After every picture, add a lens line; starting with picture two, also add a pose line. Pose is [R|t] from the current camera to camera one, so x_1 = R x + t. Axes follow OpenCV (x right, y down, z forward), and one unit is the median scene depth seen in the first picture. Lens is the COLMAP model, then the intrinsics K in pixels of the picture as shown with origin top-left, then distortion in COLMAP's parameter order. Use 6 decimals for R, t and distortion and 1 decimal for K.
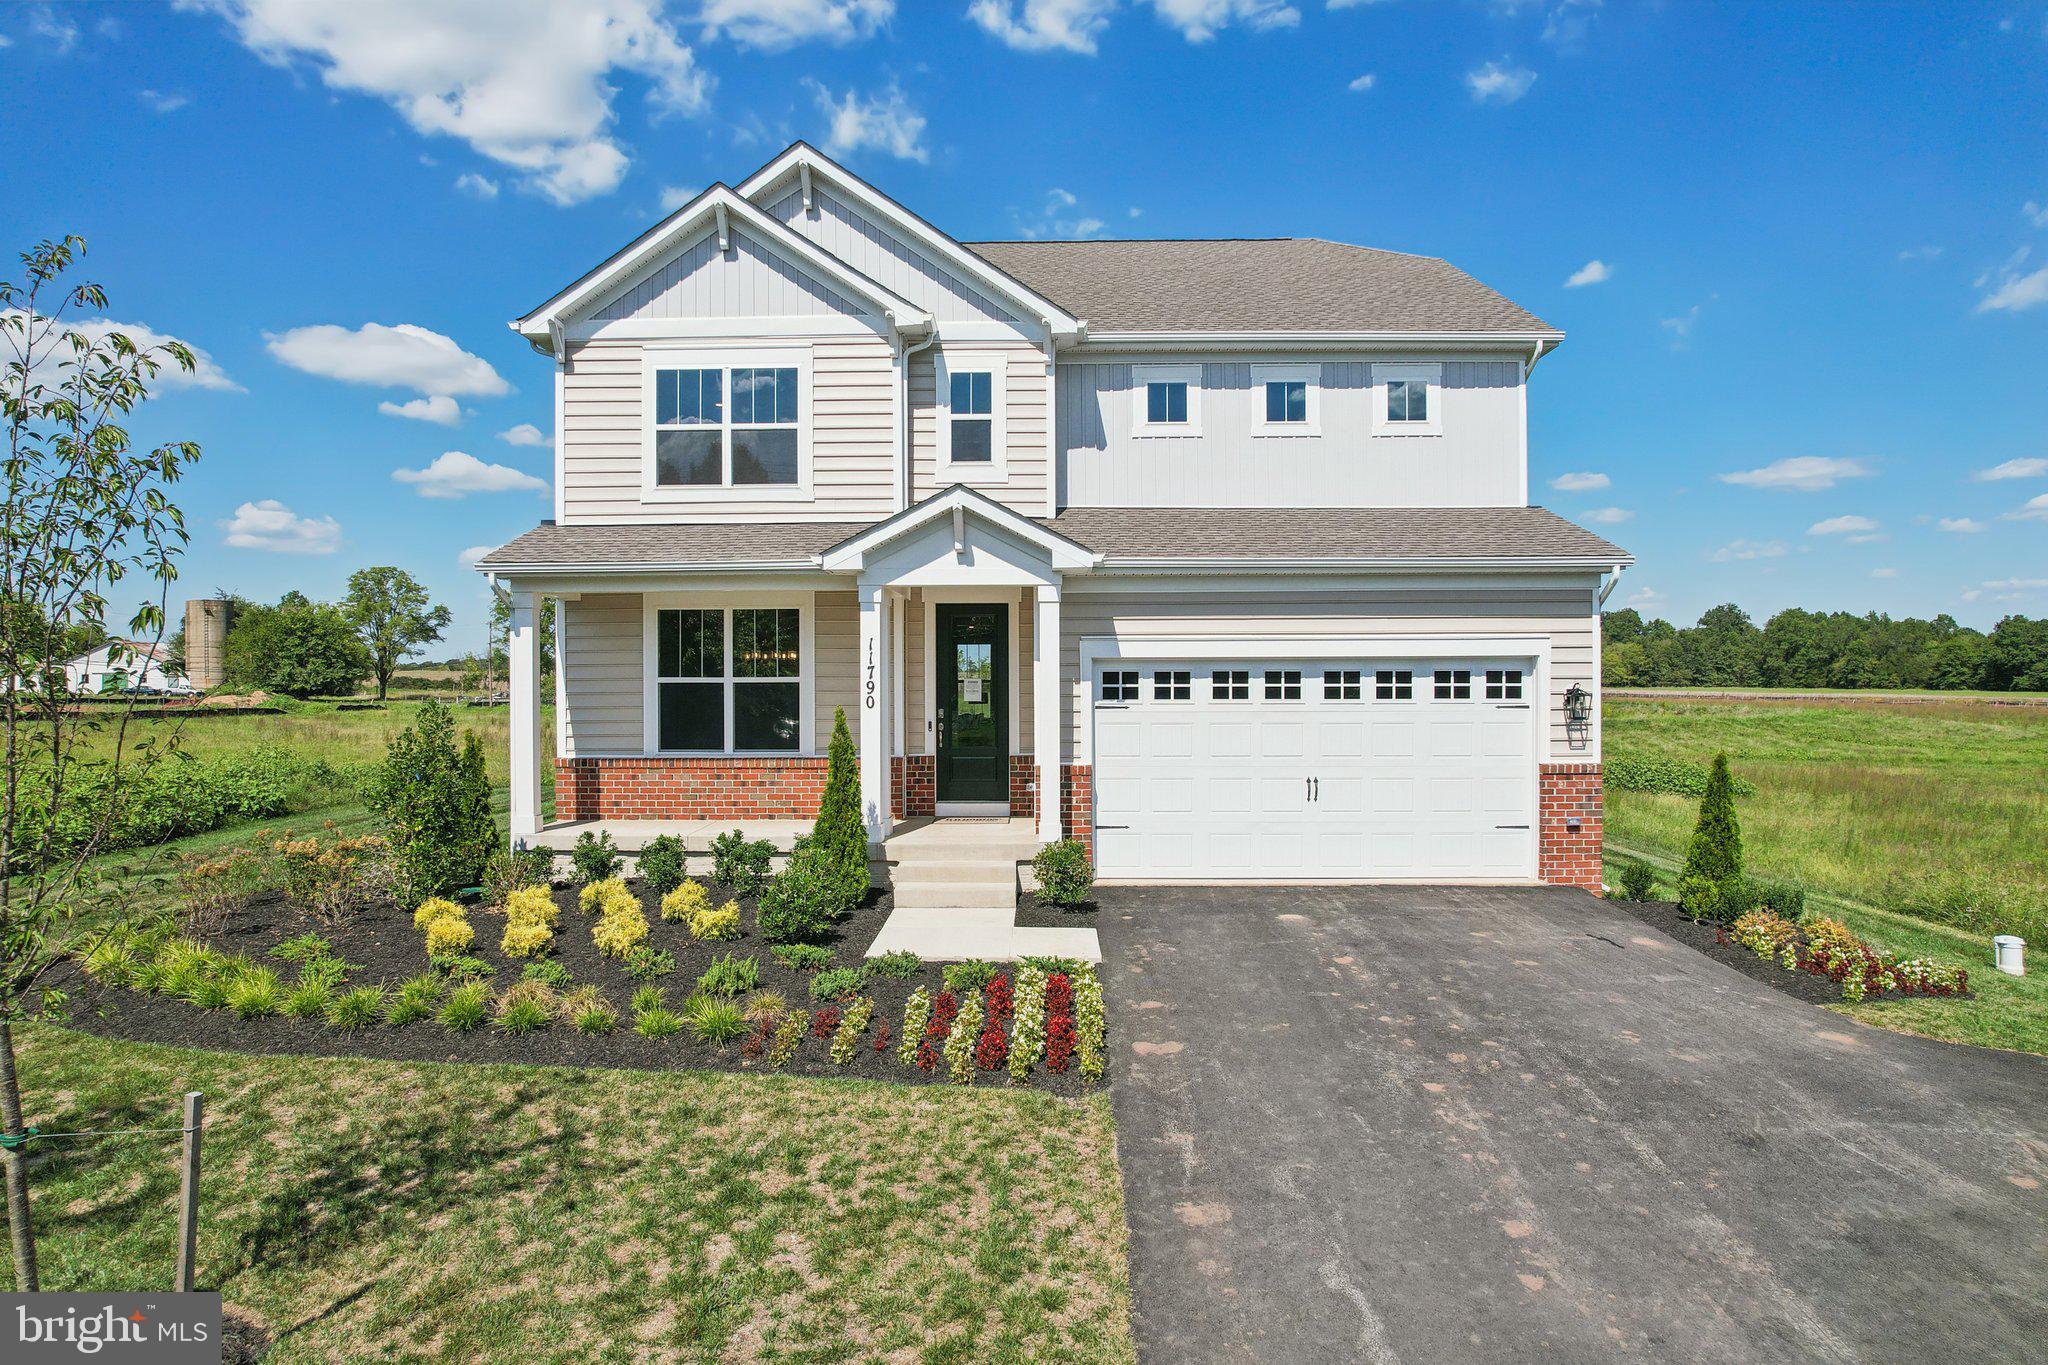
lens RADIAL K [[1312.3, 0, 1028.5], [0, 1312.3, 687.6], [0, 0, 1]] dist [-0.080058, 0.074156]
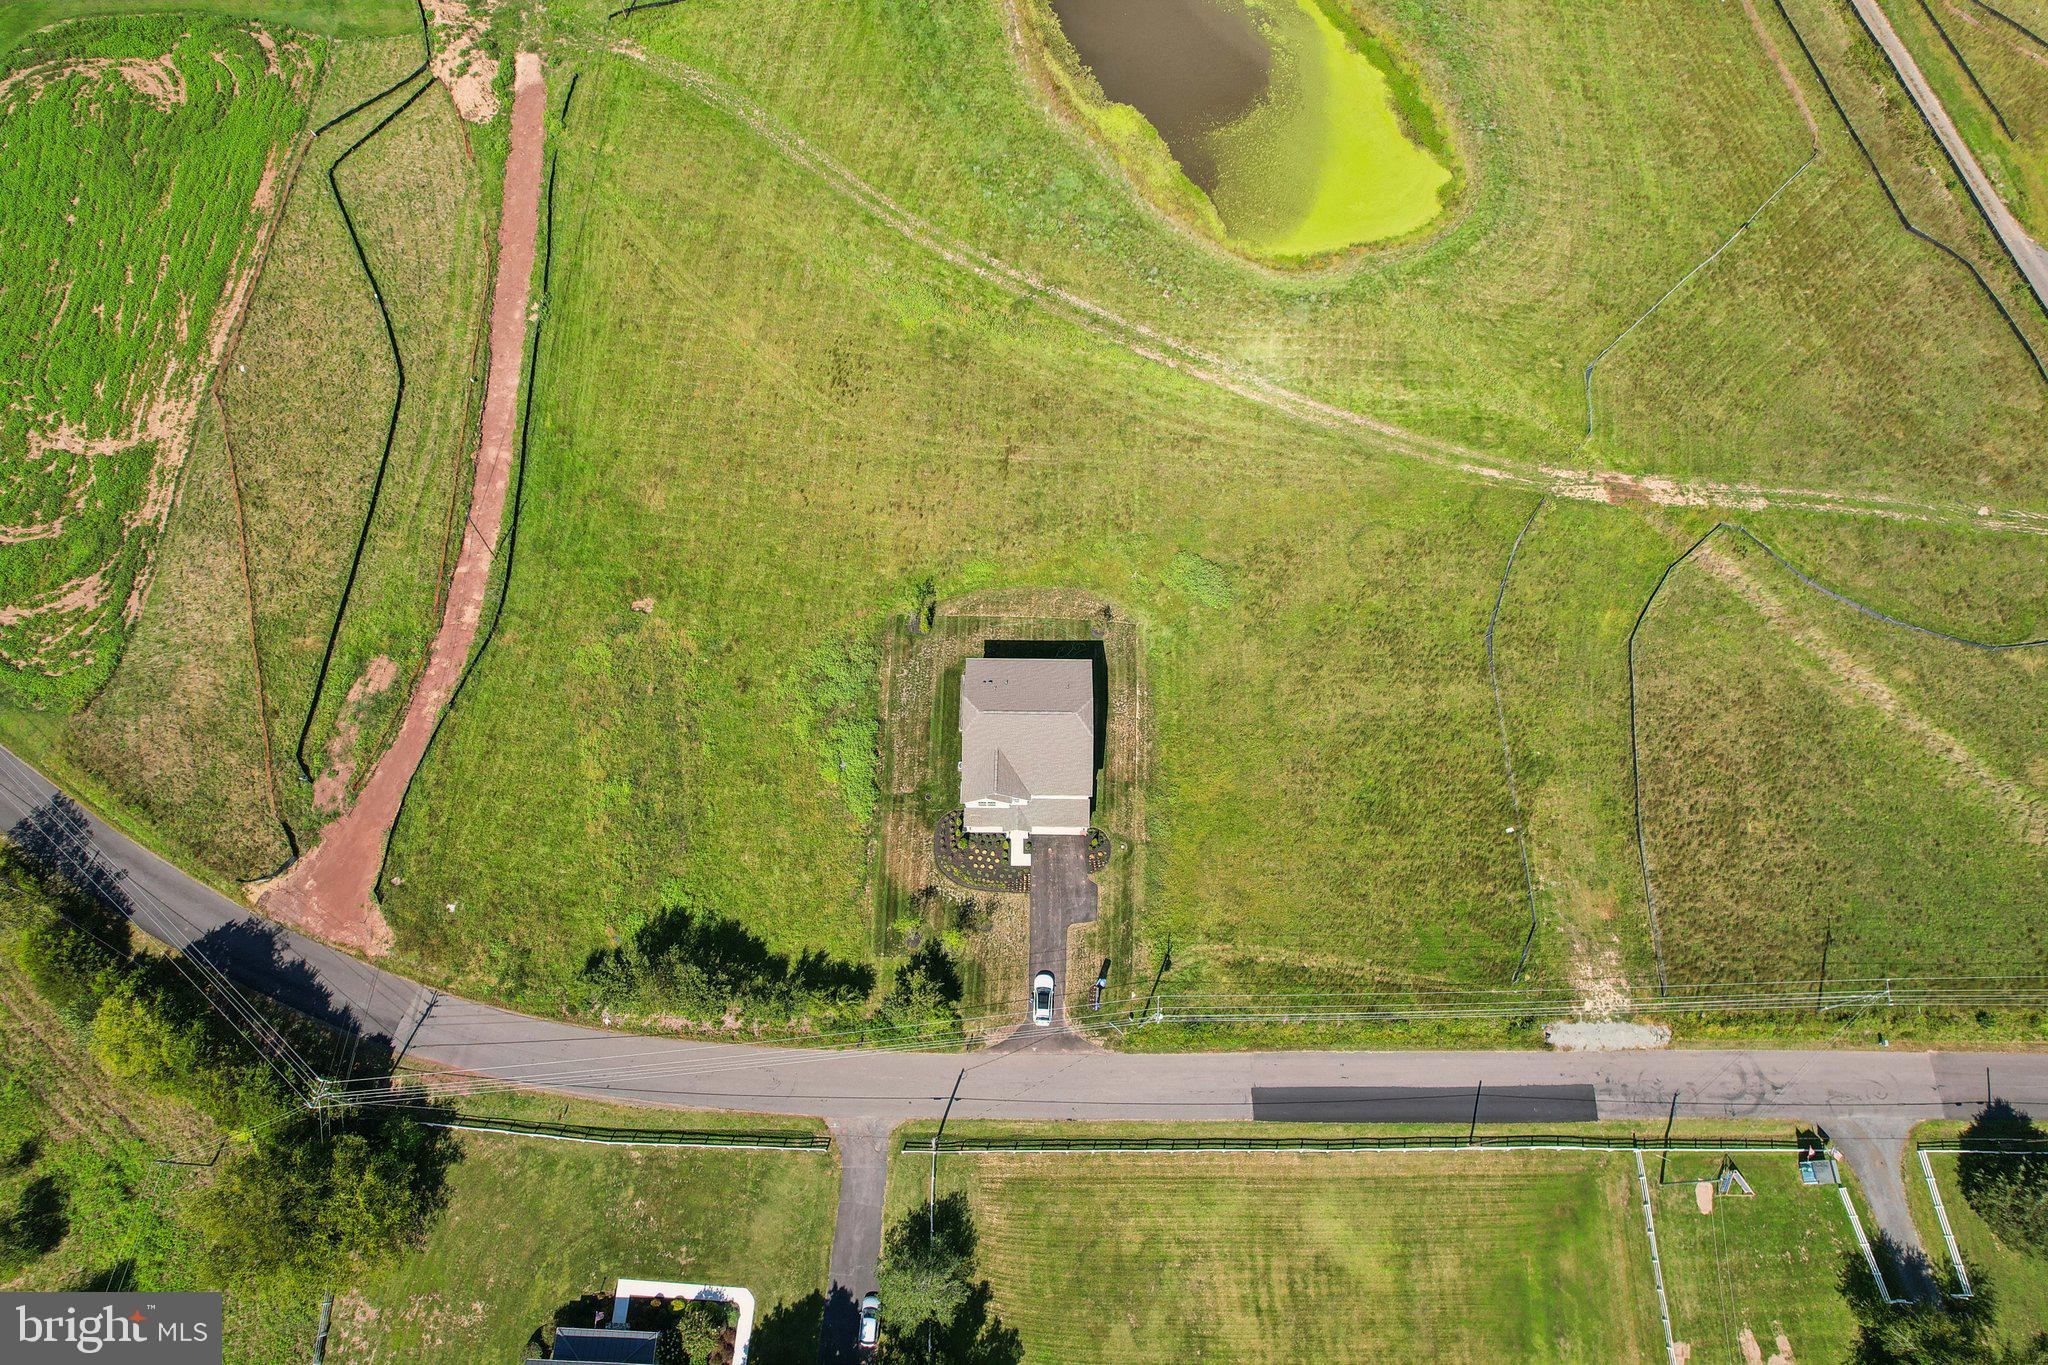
lens RADIAL K [[1306.5, 0, 1028.3], [0, 1306.5, 681.2], [0, 0, 1]] dist [-0.081077, 0.074181]
pose [[0.999934, -0.009635, 0.006283, -0.018185], [-0.002063, 0.387183, 0.922001, -8.083011], [-0.011316, -0.921953, 0.387138, -1.453856]]
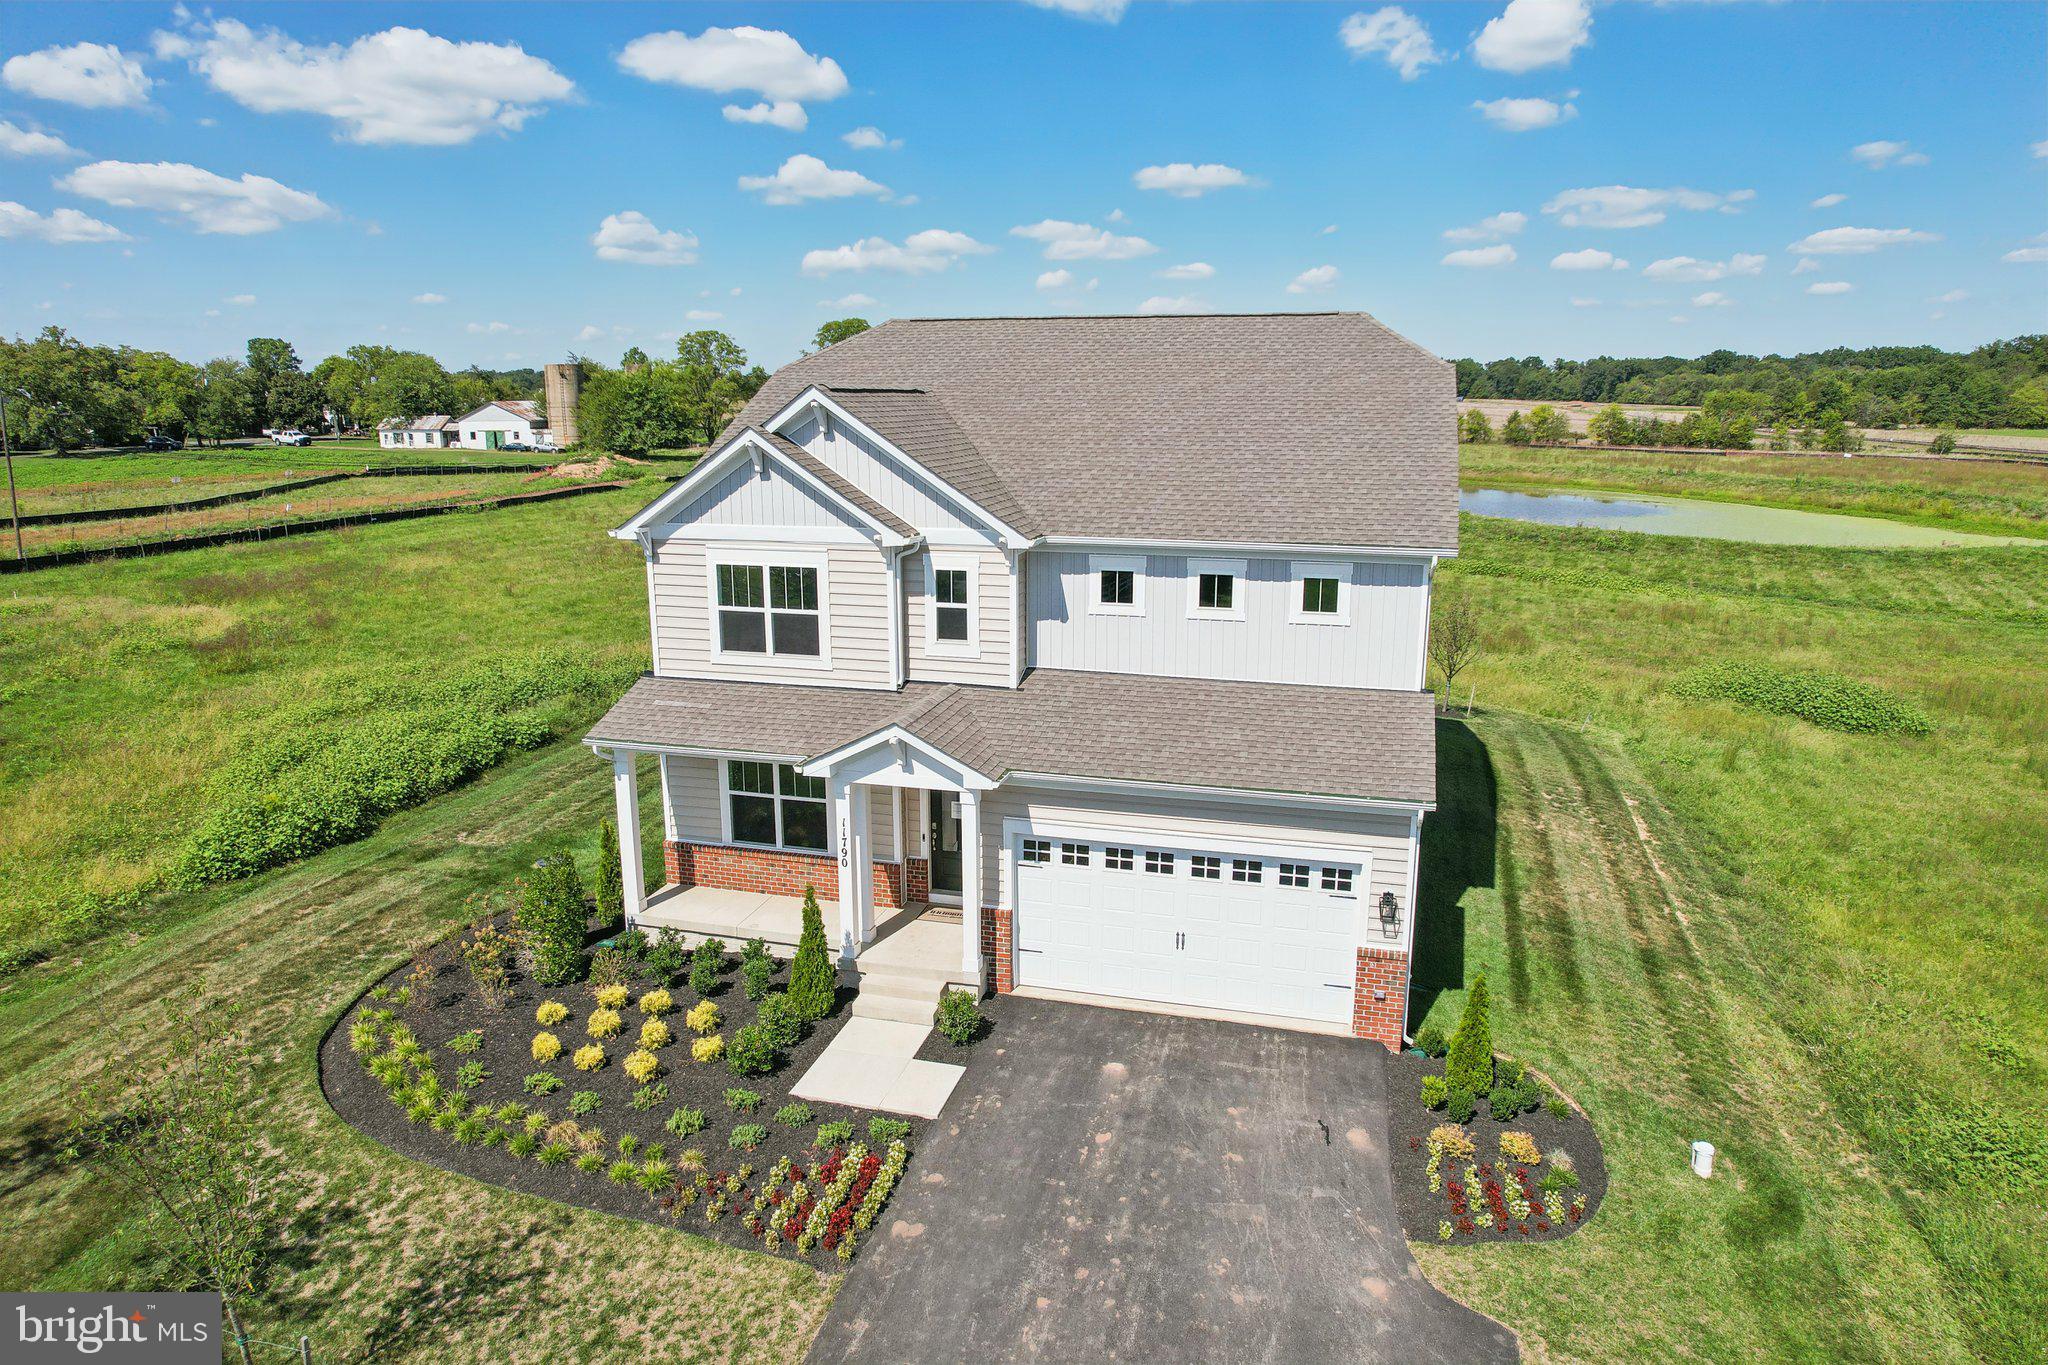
lens RADIAL K [[1306.5, 0, 1028.3], [0, 1306.5, 681.2], [0, 0, 1]] dist [-0.081077, 0.074181]
pose [[0.969870, 0.056069, -0.237082, 0.337837], [-0.003725, 0.976455, 0.215688, -0.418831], [0.243594, -0.208306, 0.947244, -0.184958]]
